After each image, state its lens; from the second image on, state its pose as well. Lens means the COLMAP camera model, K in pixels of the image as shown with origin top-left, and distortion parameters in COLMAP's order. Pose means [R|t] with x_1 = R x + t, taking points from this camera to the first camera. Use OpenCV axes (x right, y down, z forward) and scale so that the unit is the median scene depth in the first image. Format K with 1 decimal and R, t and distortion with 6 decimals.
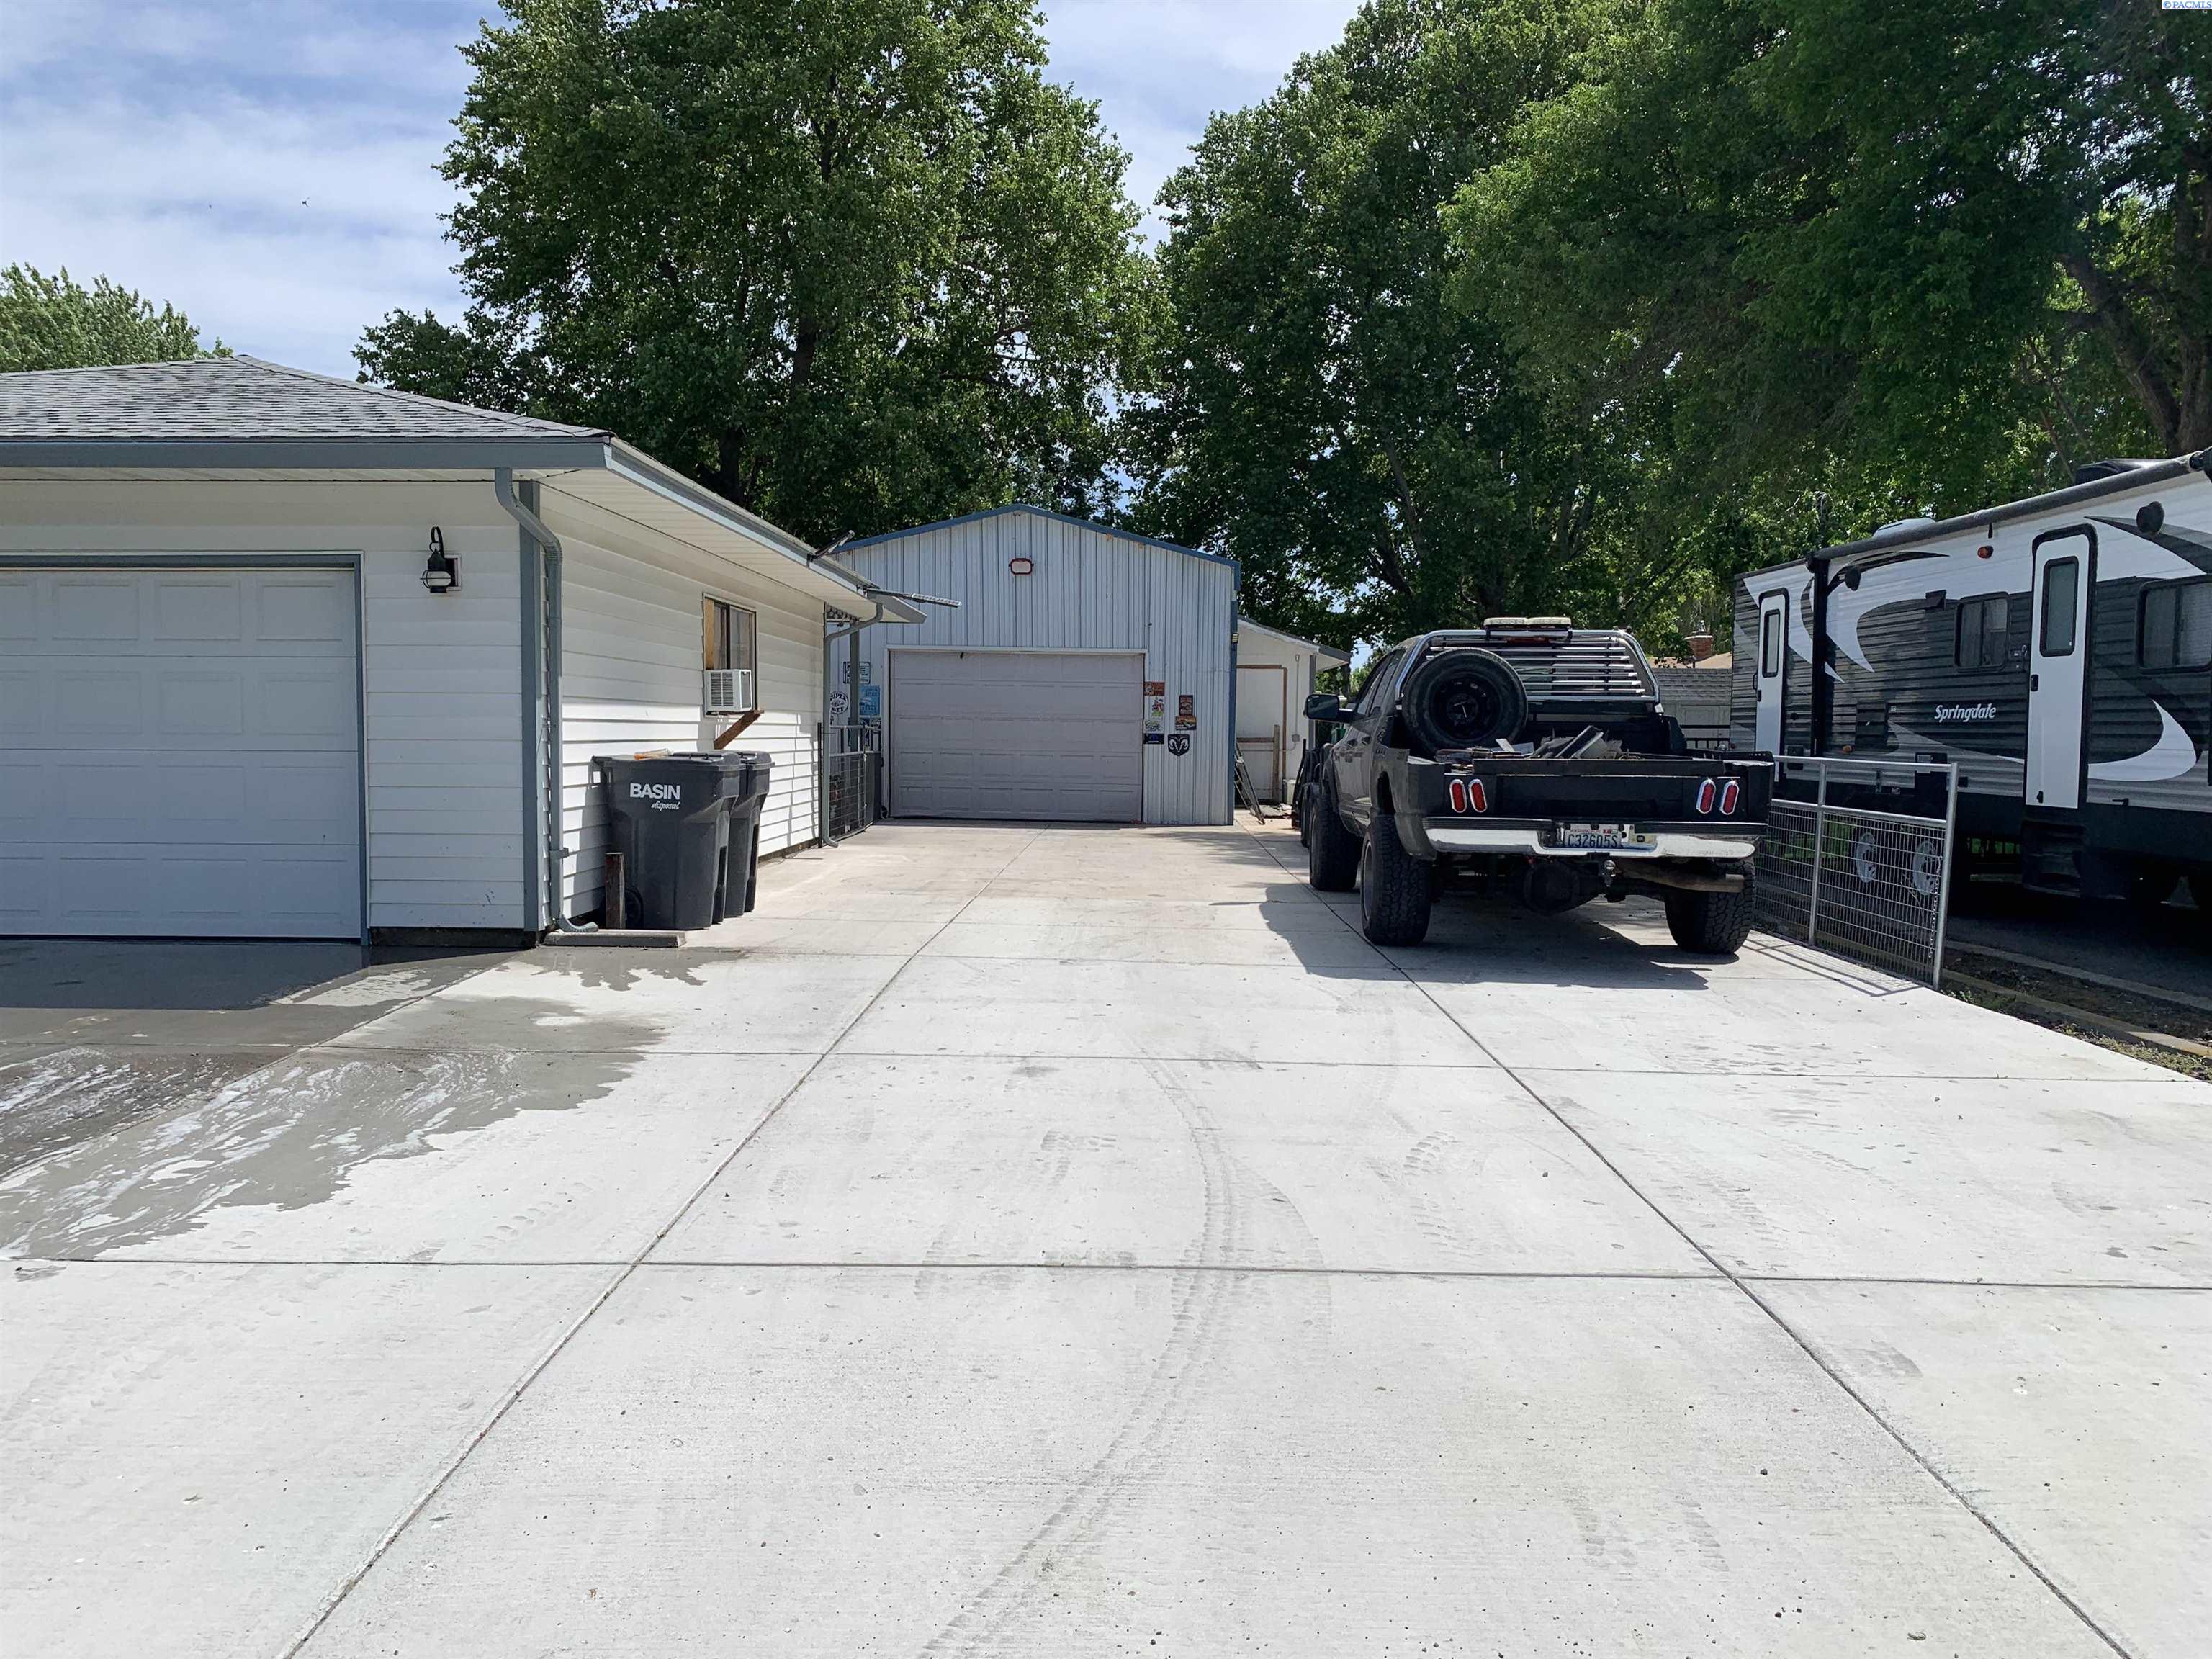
lens RADIAL K [[1713.4, 0, 1116.2], [0, 1713.4, 828.8], [0, 0, 1]] dist [0.030353, -0.027675]
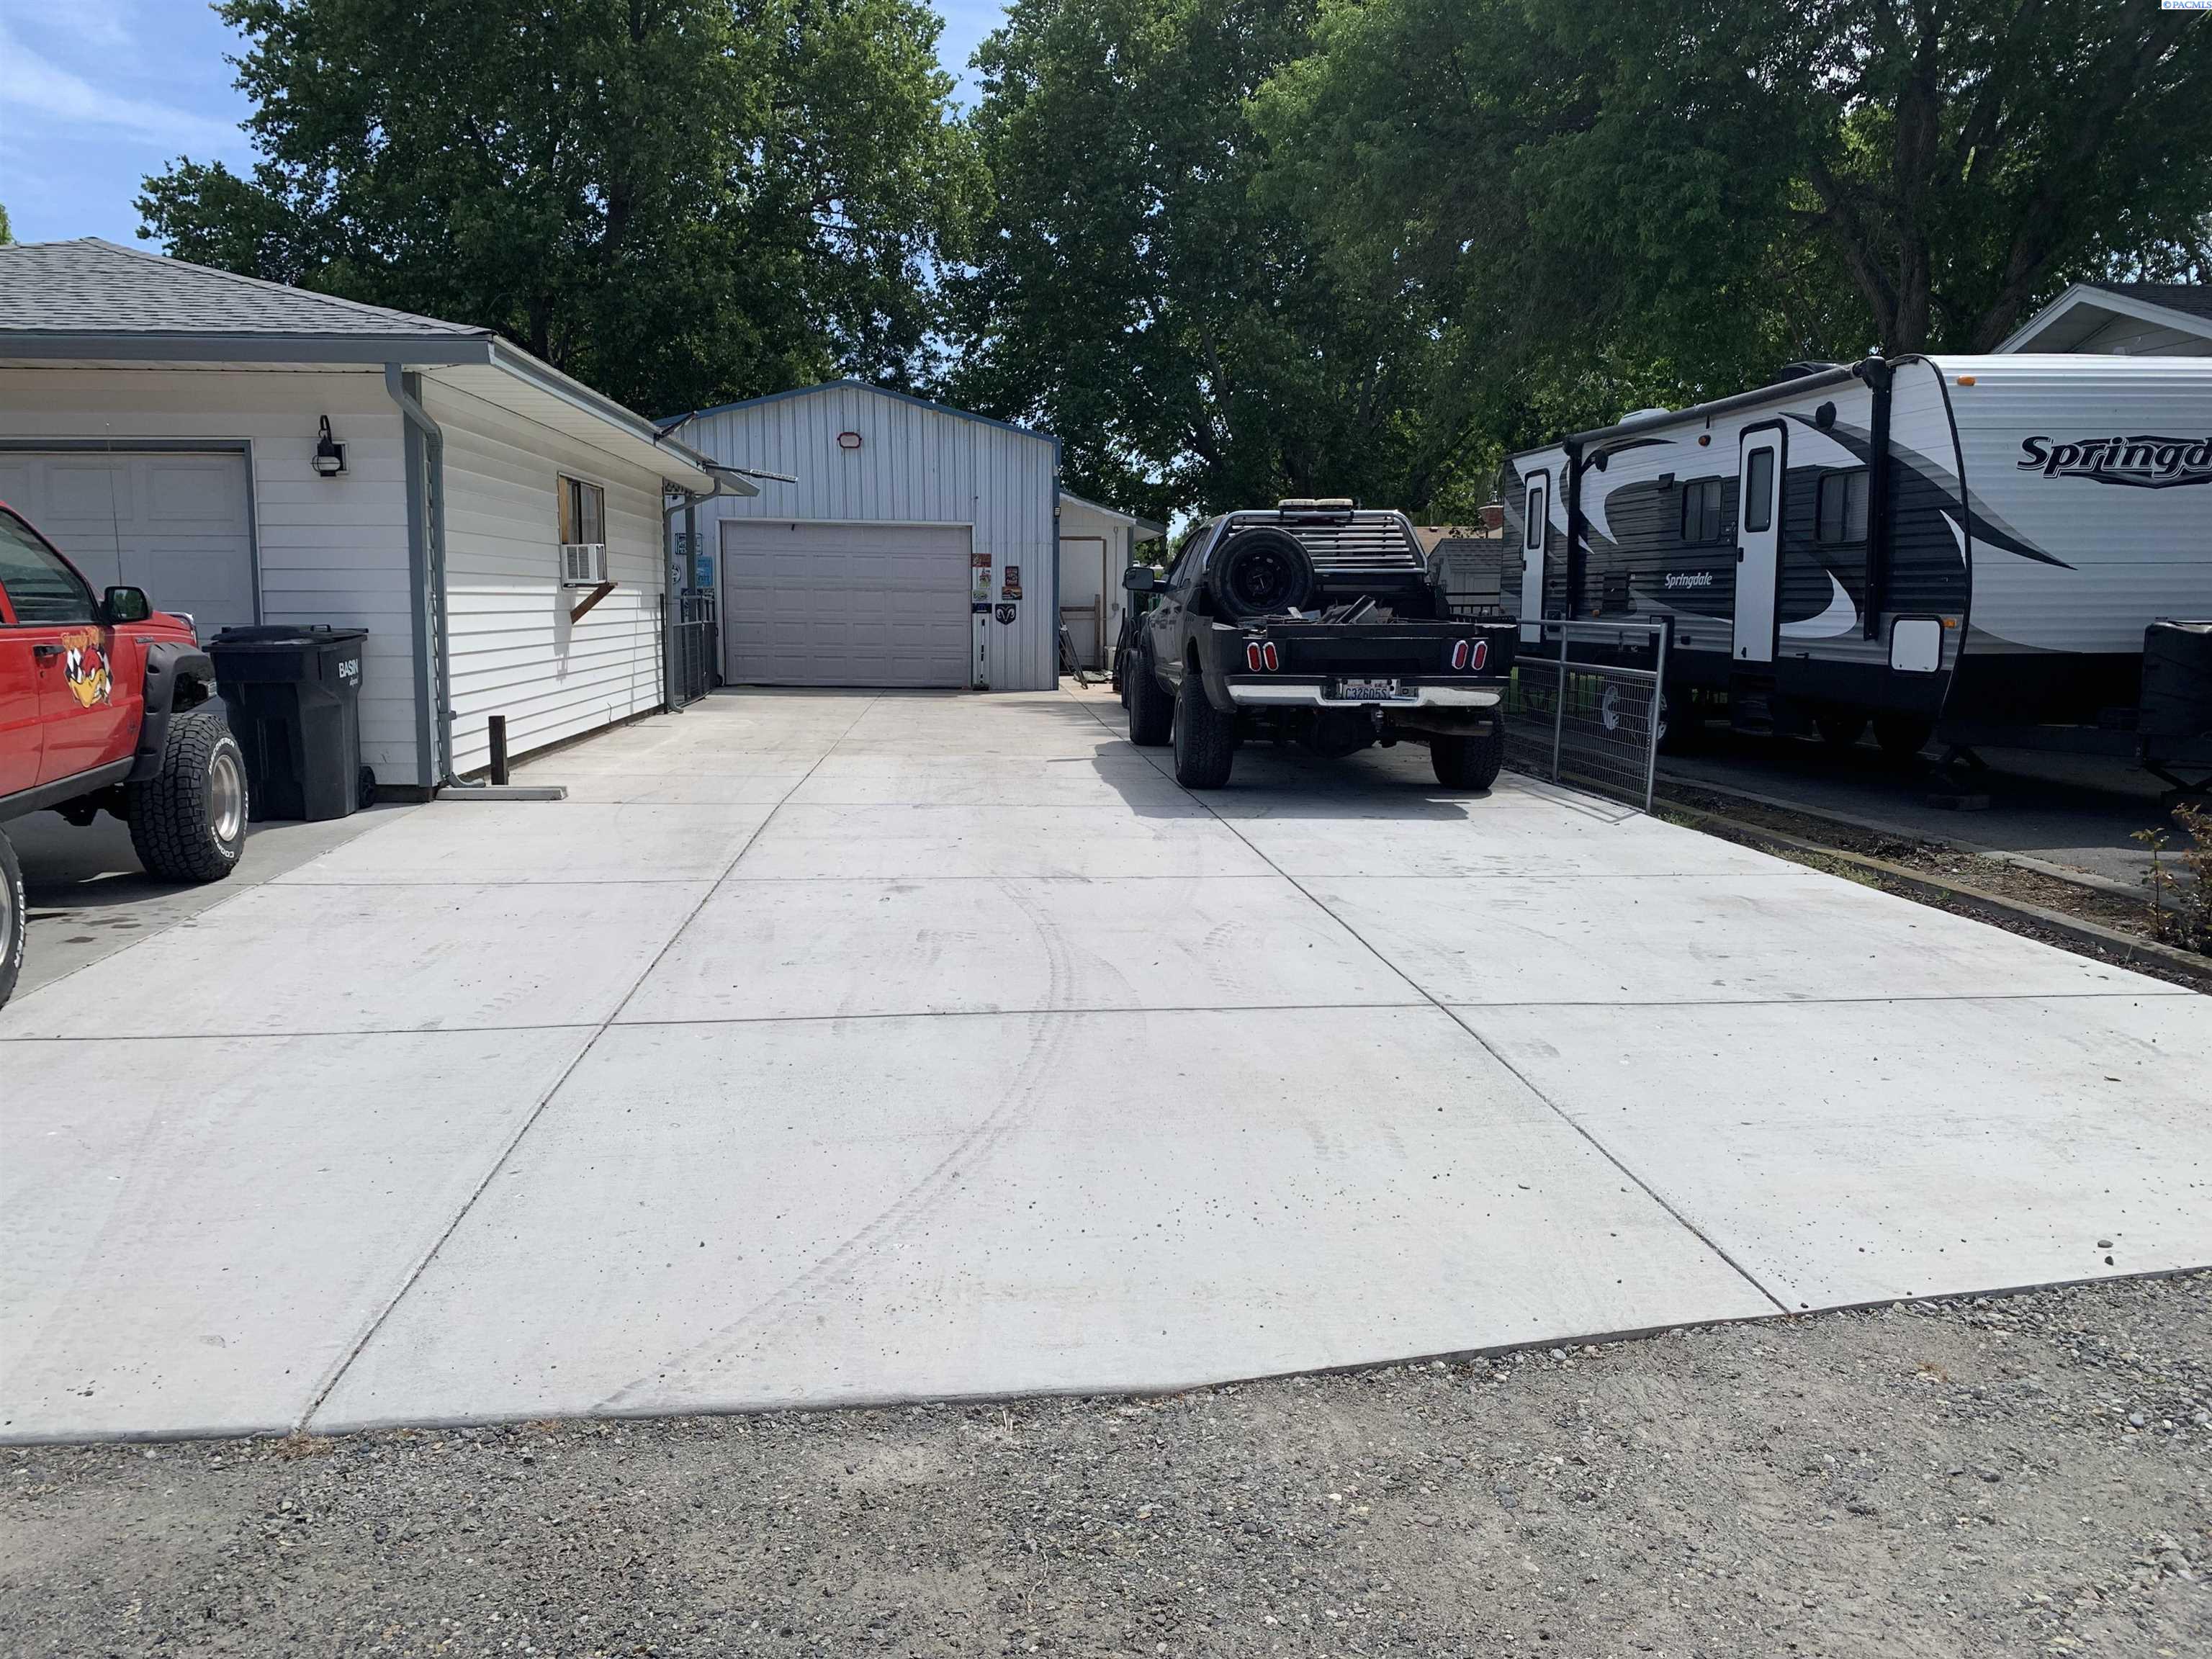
lens RADIAL K [[1713.4, 0, 1118.2], [0, 1713.4, 826.4], [0, 0, 1]] dist [0.030353, -0.027675]
pose [[0.994351, -0.019878, 0.104268, -0.014992], [0.012047, 0.997096, 0.075199, 0.006880], [-0.105459, -0.073518, 0.991702, -0.138150]]
